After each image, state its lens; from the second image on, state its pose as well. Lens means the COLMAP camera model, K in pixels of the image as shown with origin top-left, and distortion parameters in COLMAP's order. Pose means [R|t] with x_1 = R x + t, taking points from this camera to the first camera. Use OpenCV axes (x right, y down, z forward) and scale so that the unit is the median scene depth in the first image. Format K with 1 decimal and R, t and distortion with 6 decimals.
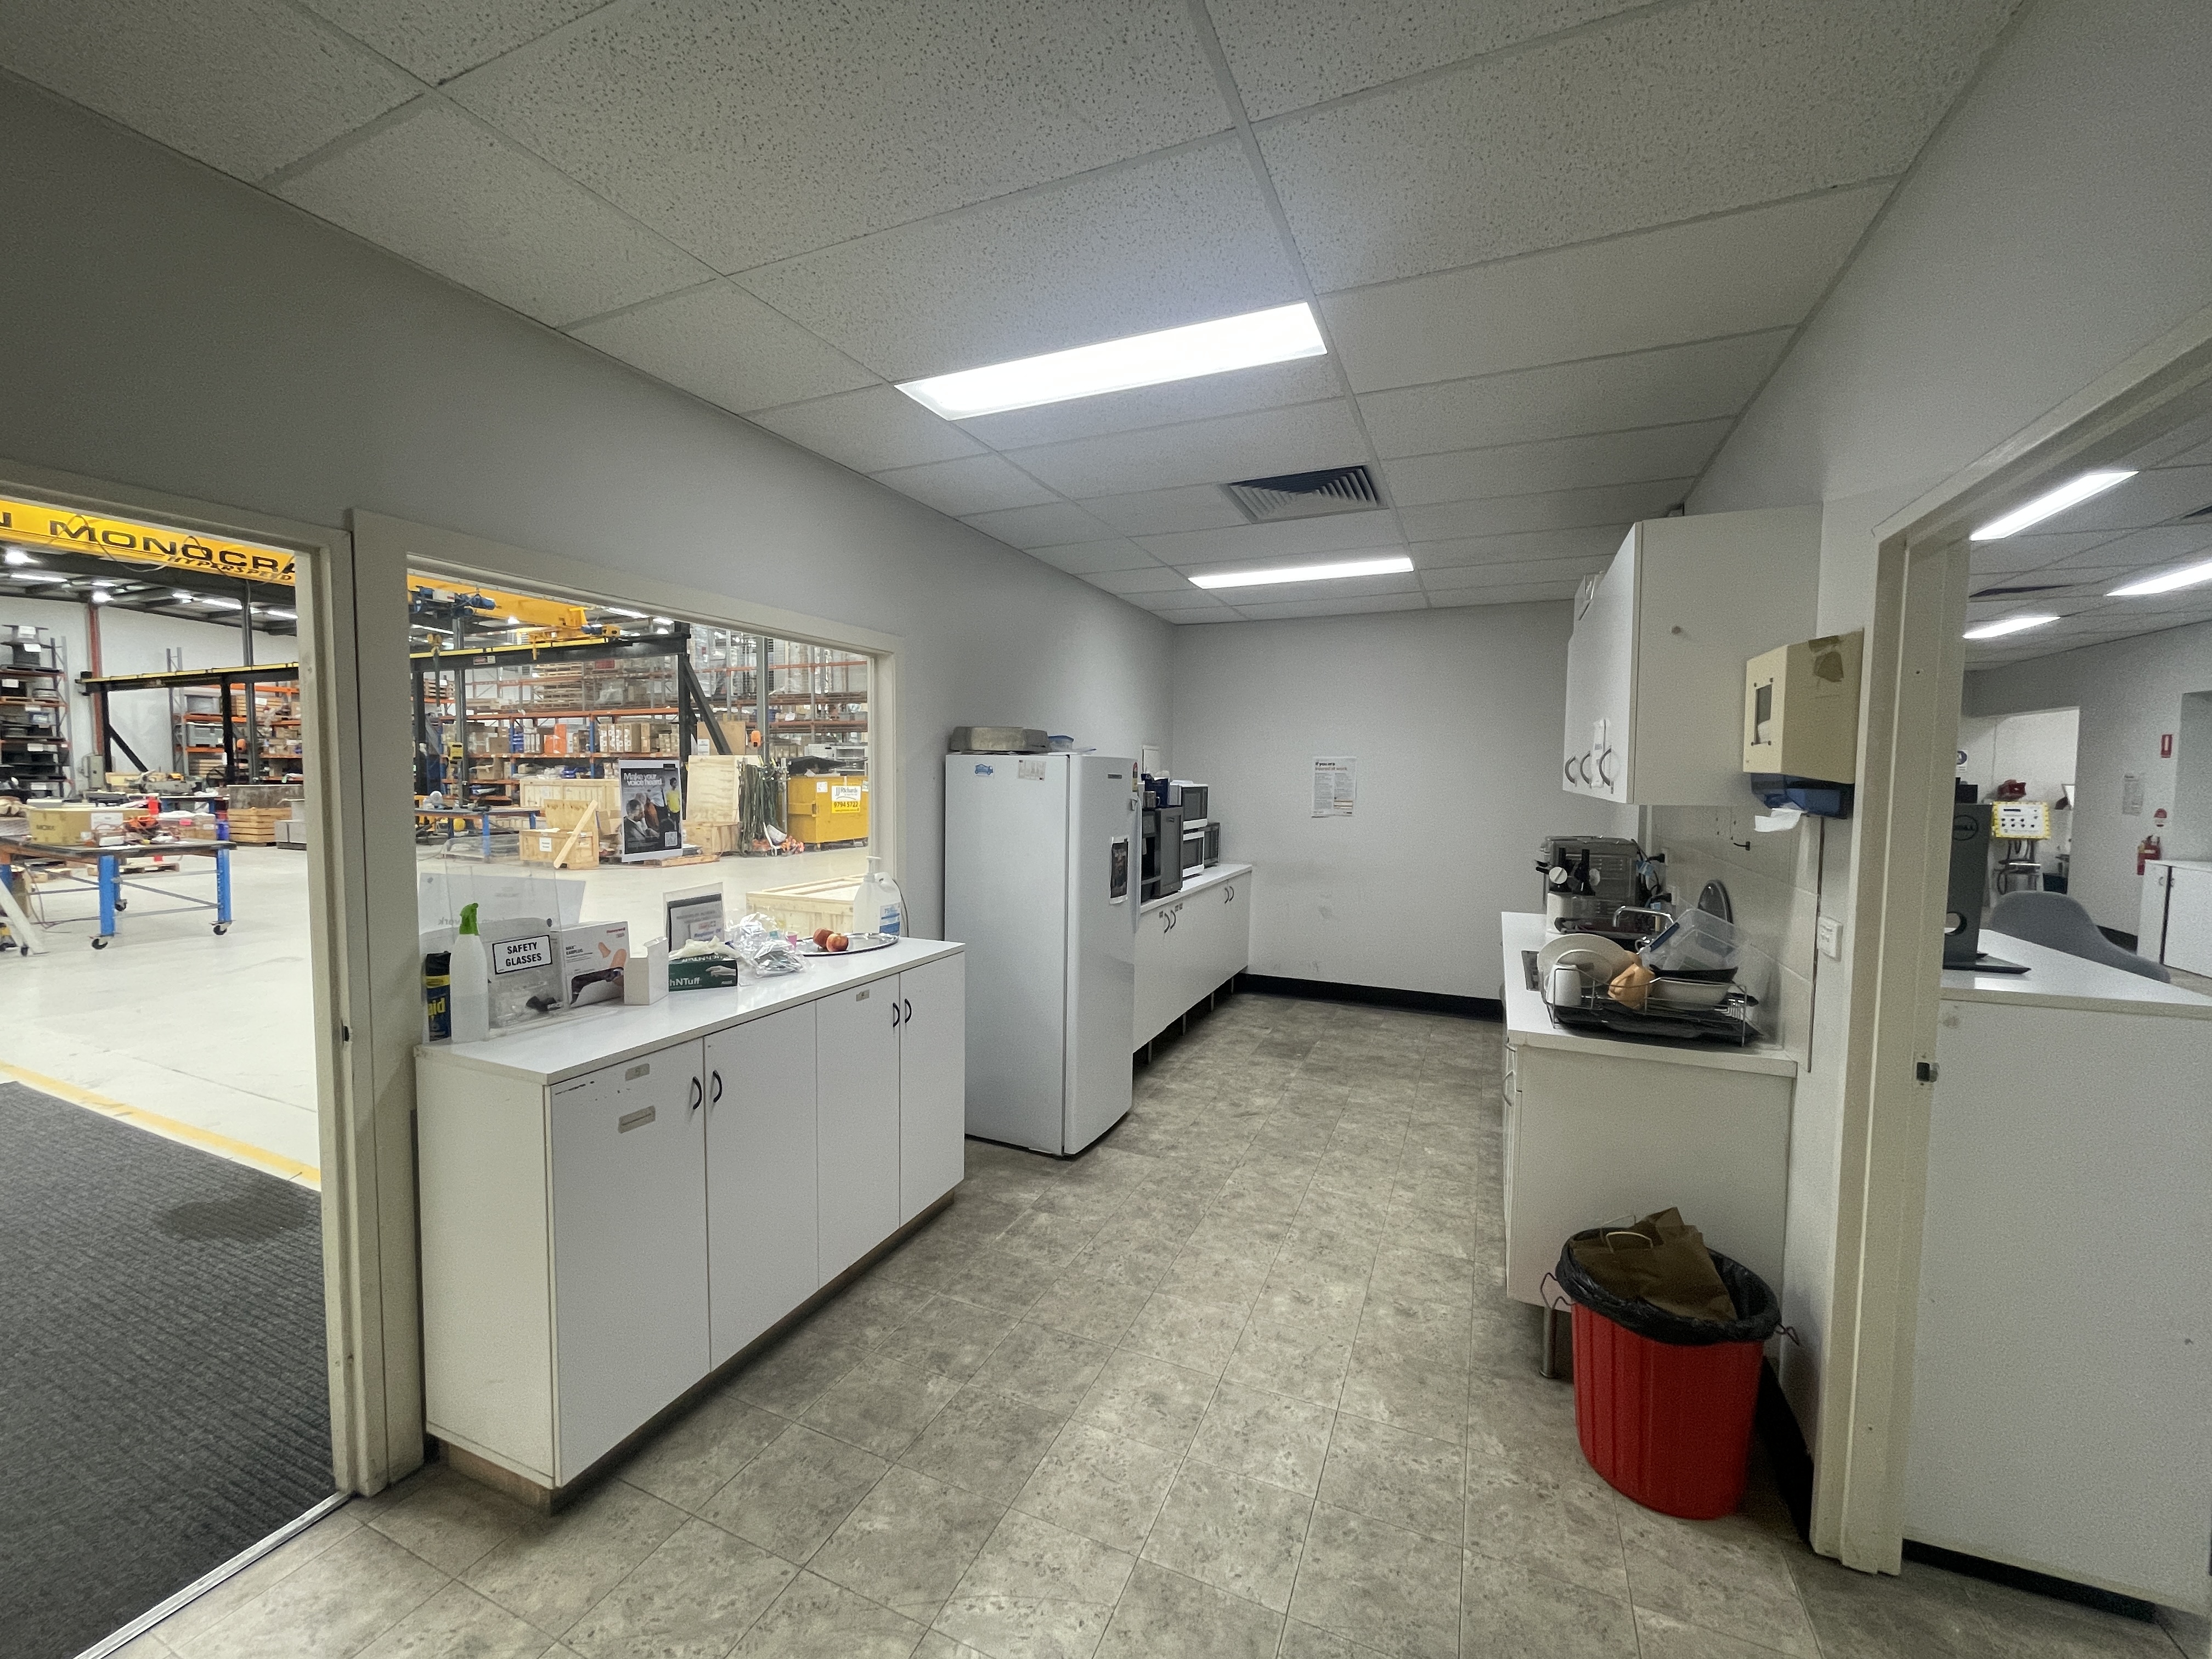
lens RADIAL K [[891.2, 0, 1105.3], [0, 891.2, 828.5], [0, 0, 1]] dist [-0.002926, 0.000894]
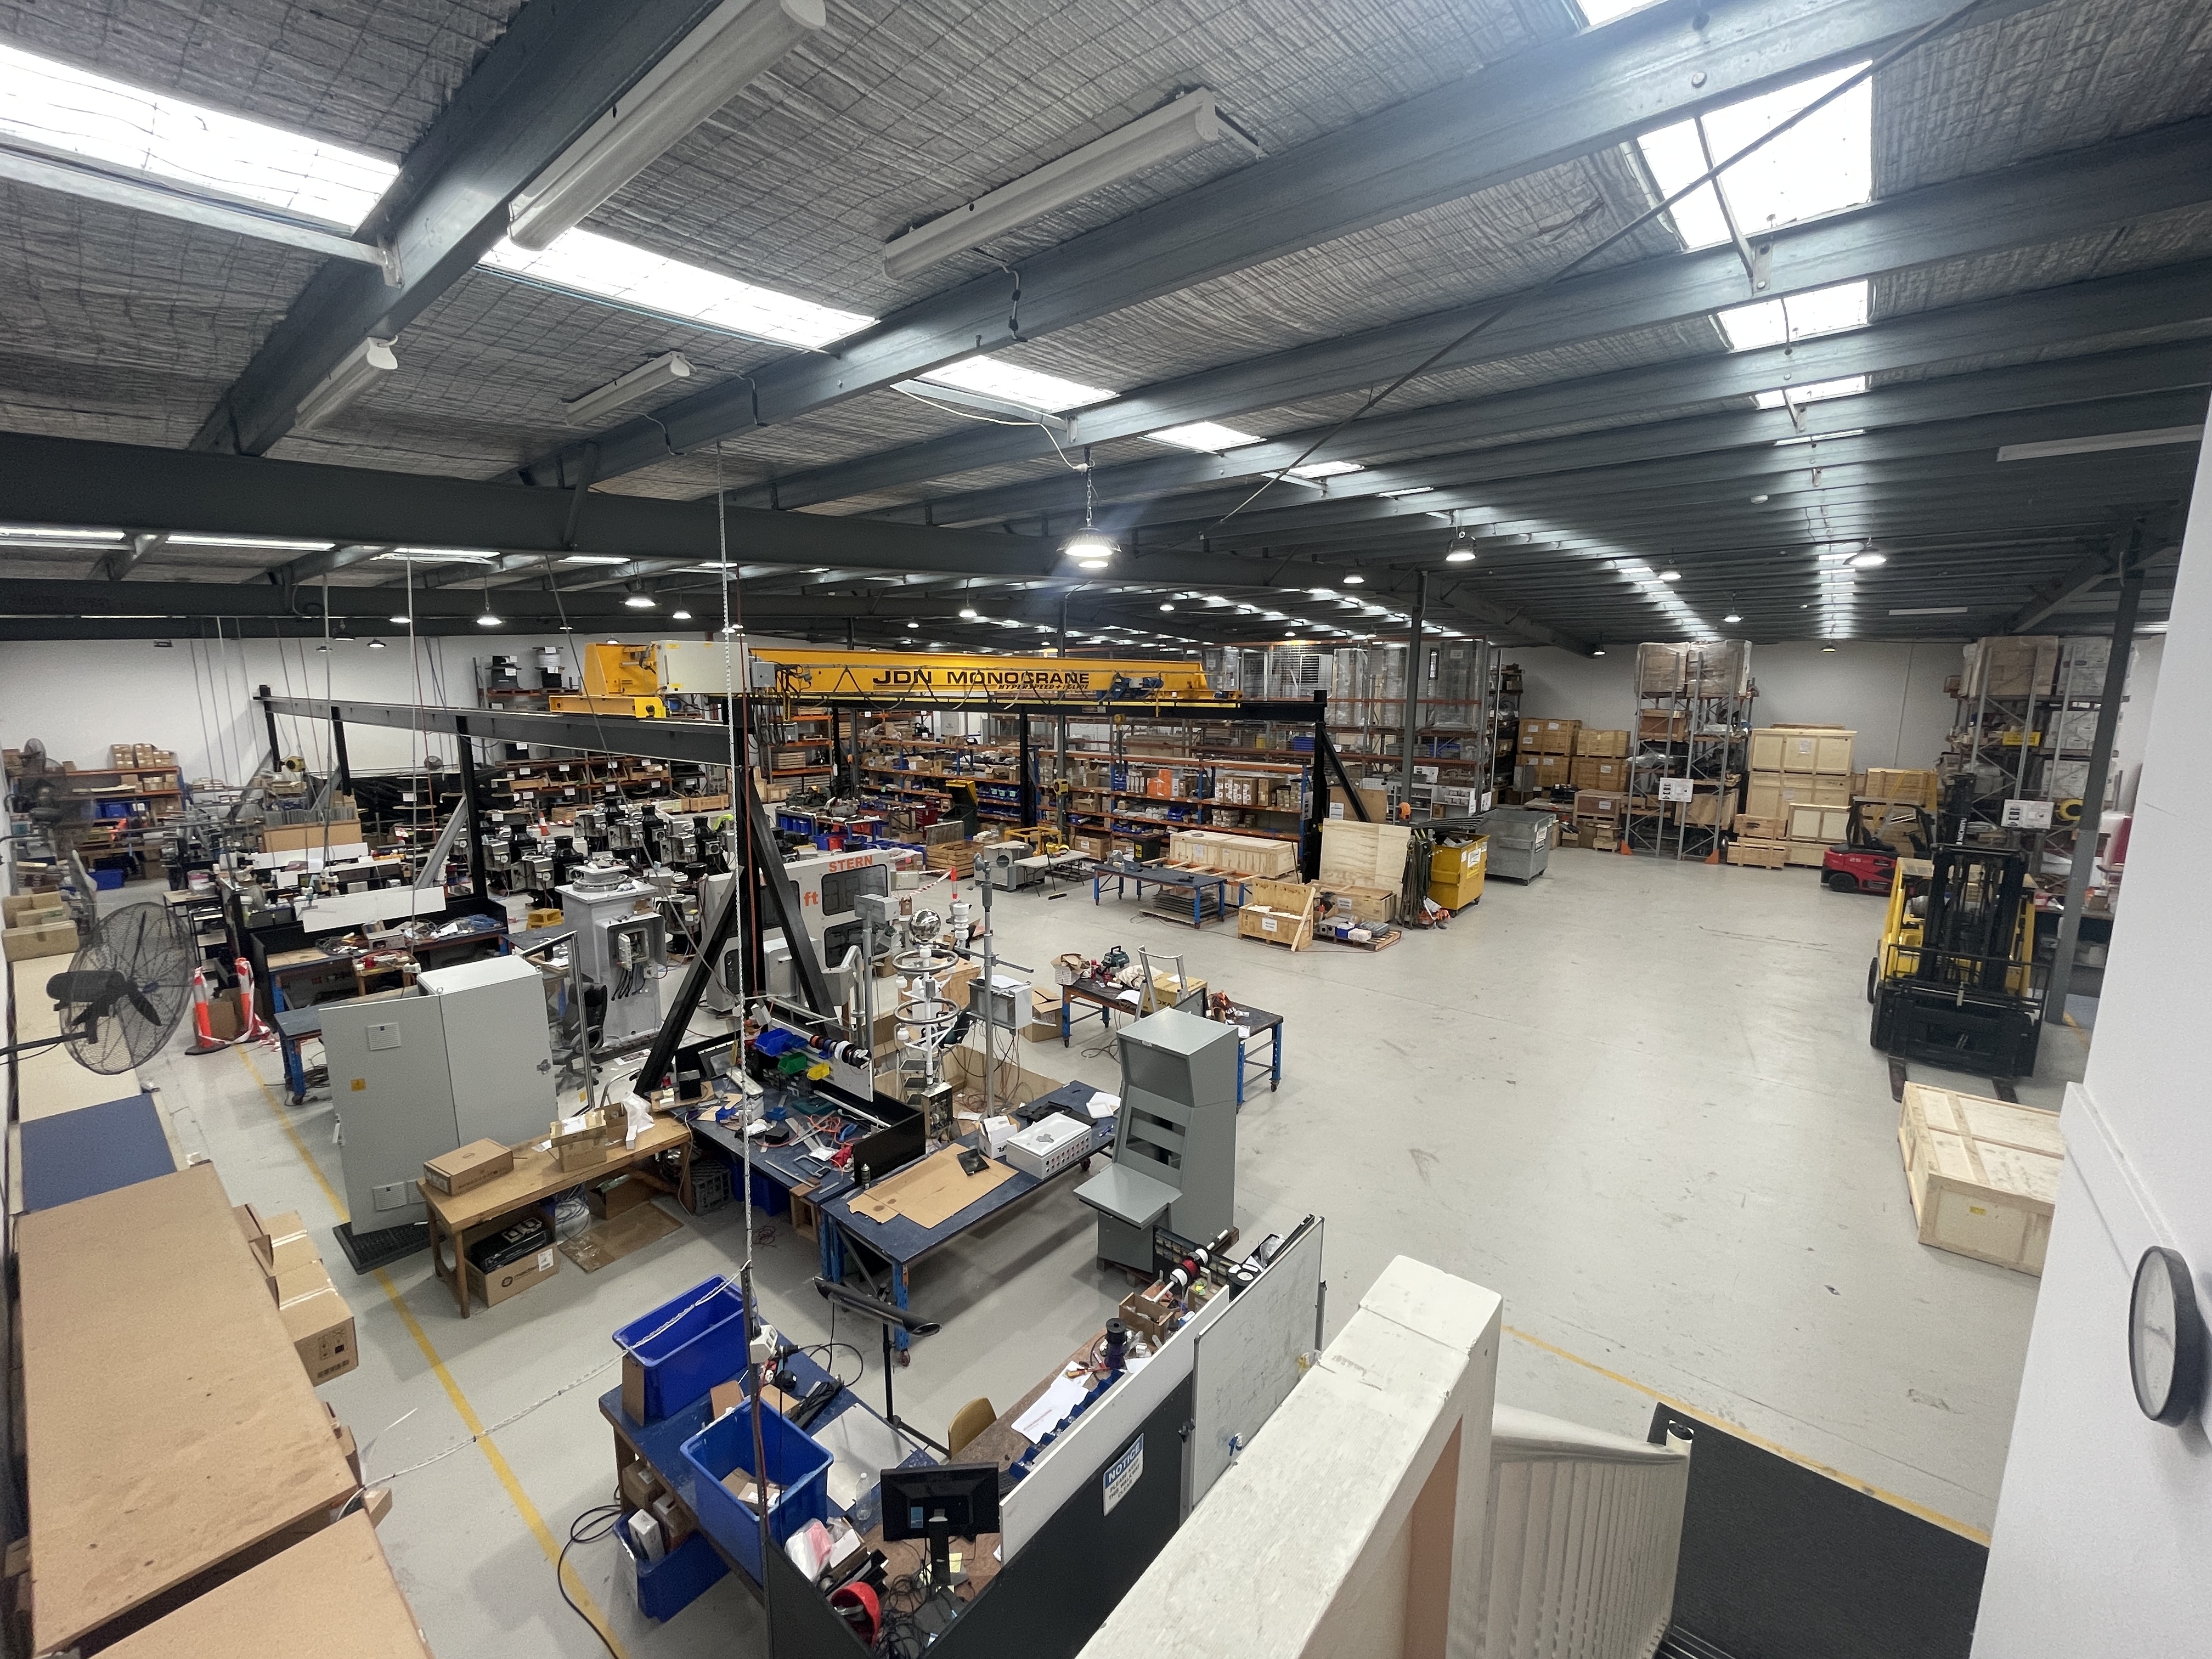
lens RADIAL K [[891.2, 0, 1104.1], [0, 891.2, 829.4], [0, 0, 1]] dist [-0.002926, 0.000894]
pose [[0.962805, 0.036355, -0.267741, -0.391597], [-0.009048, 0.994689, 0.102526, -0.159108], [0.270046, -0.096290, 0.958021, -0.094241]]
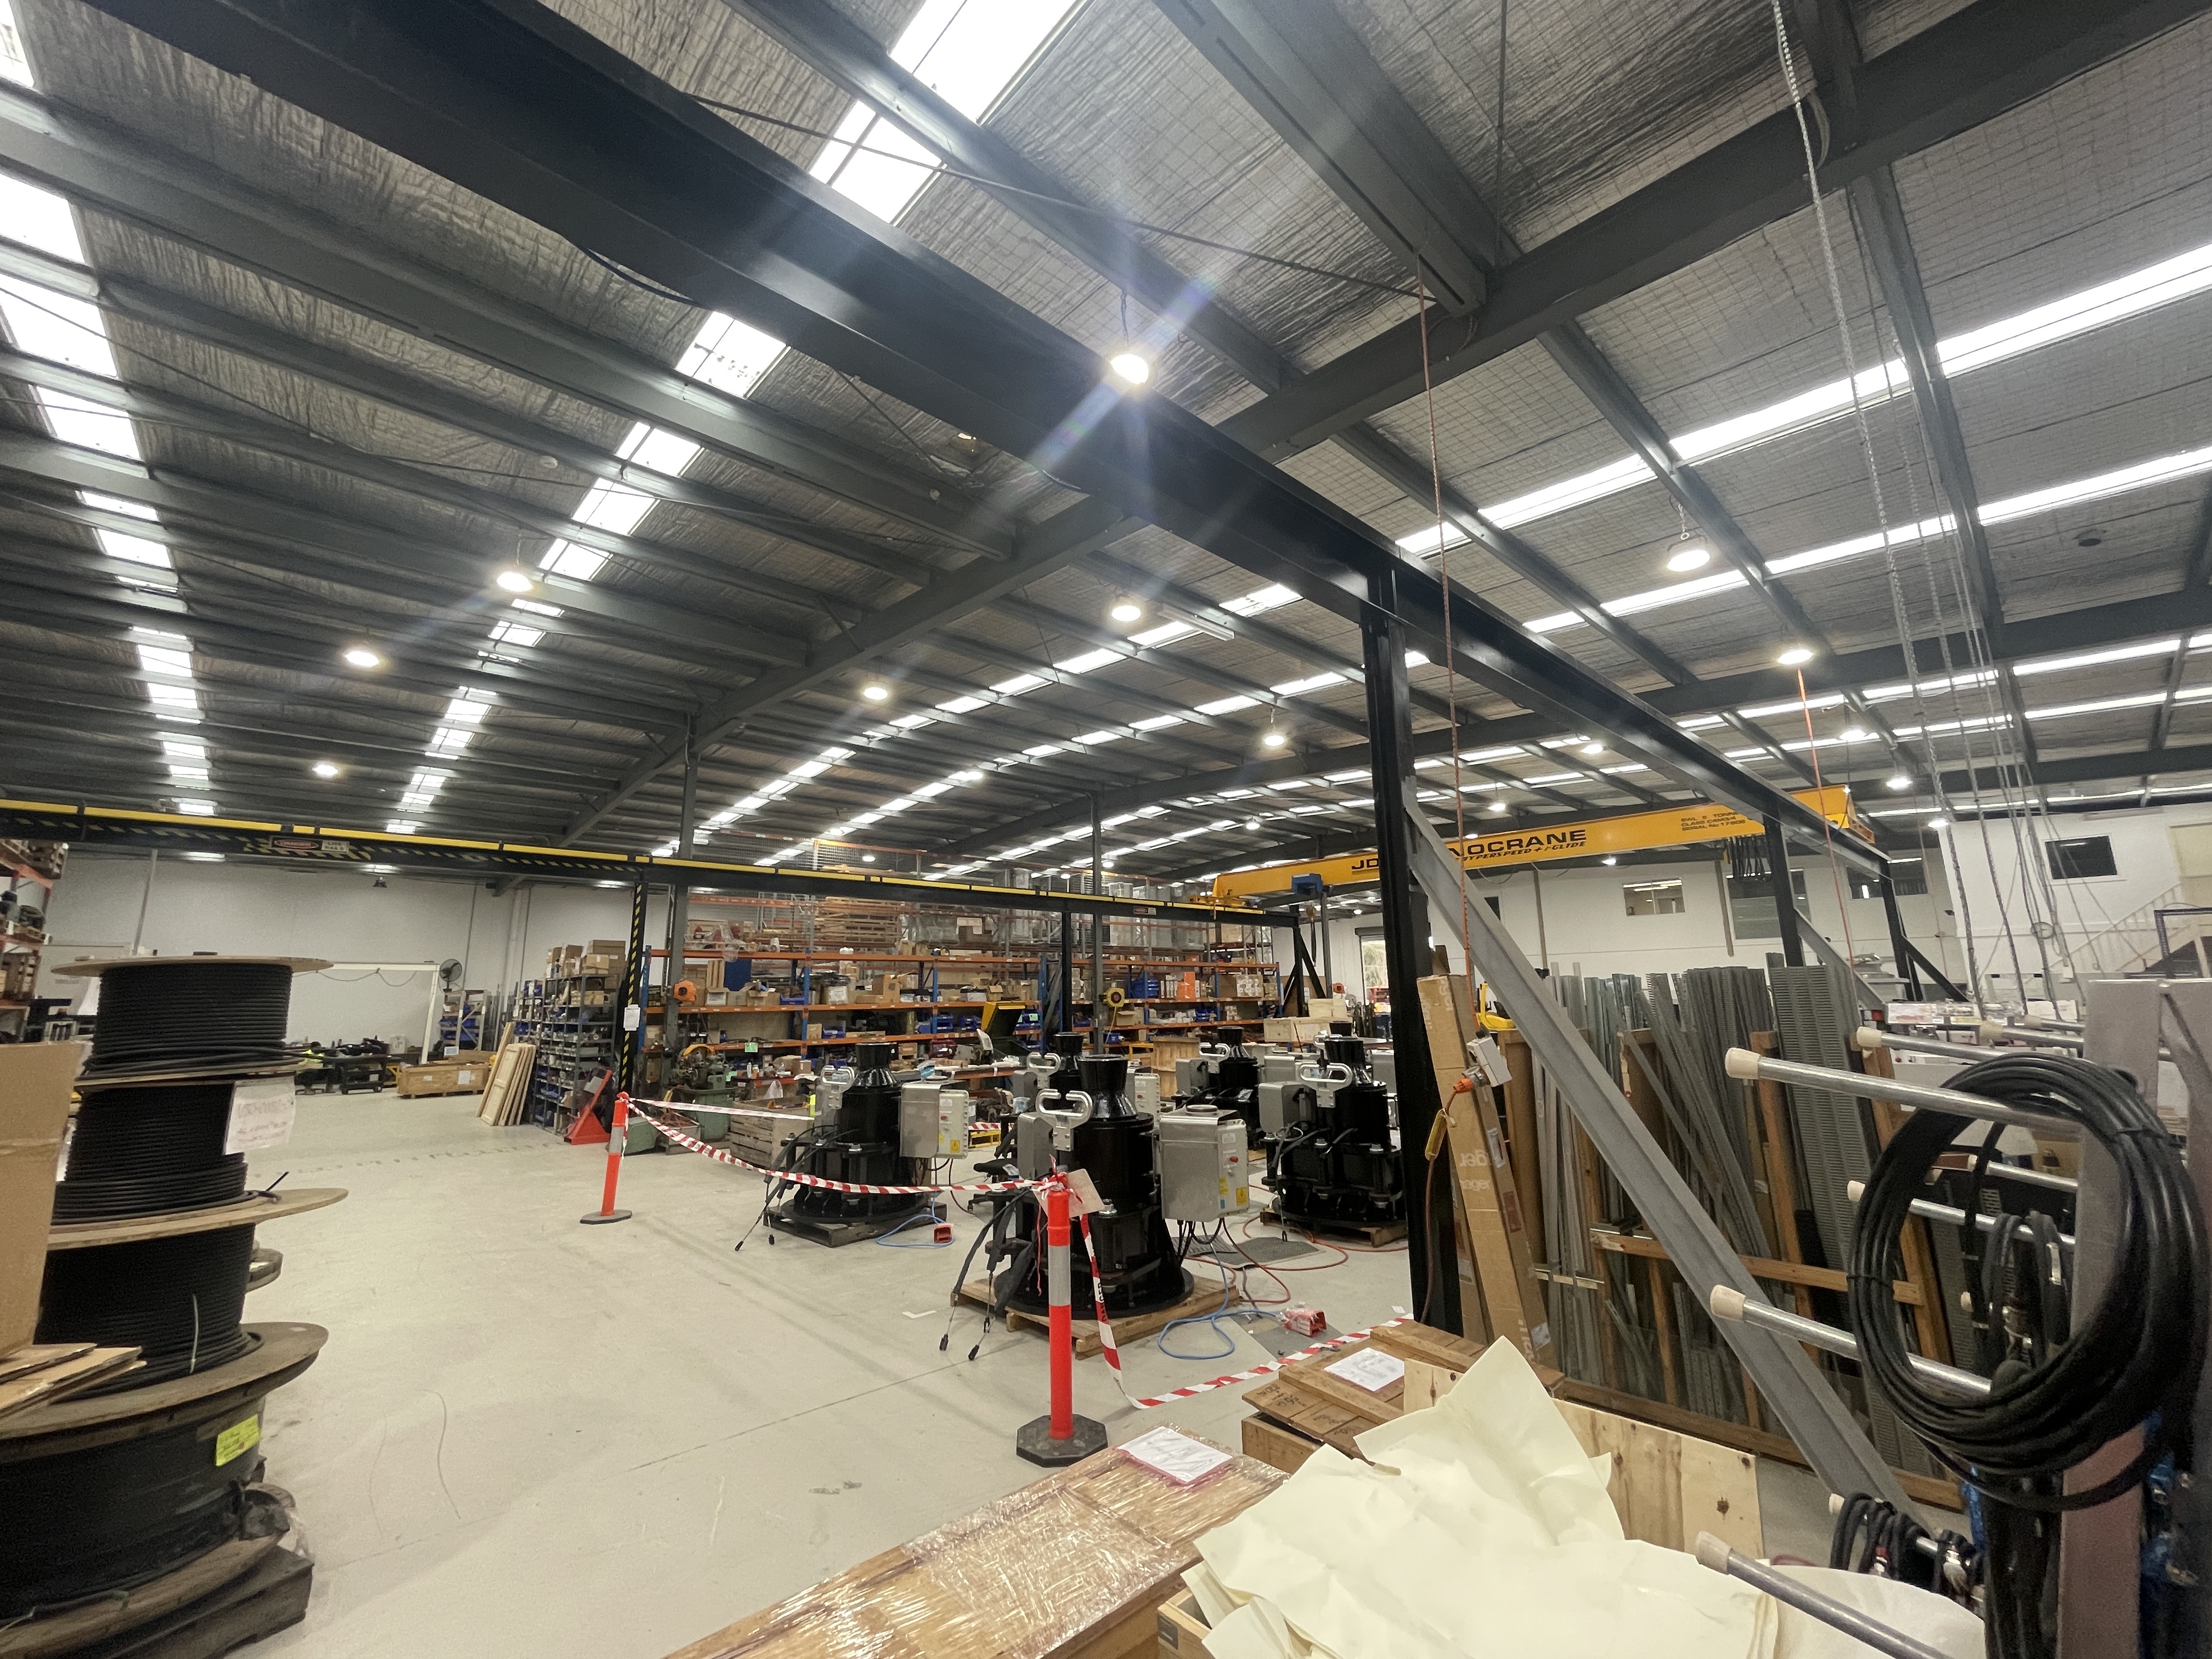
lens RADIAL K [[891.2, 0, 1094.6], [0, 891.2, 825.5], [0, 0, 1]] dist [-0.002926, 0.000894]
pose [[0.408614, 0.159609, 0.898643, -1.760443], [0.071948, 0.975894, -0.206044, -0.075761], [-0.909867, 0.148848, 0.387280, 0.643716]]
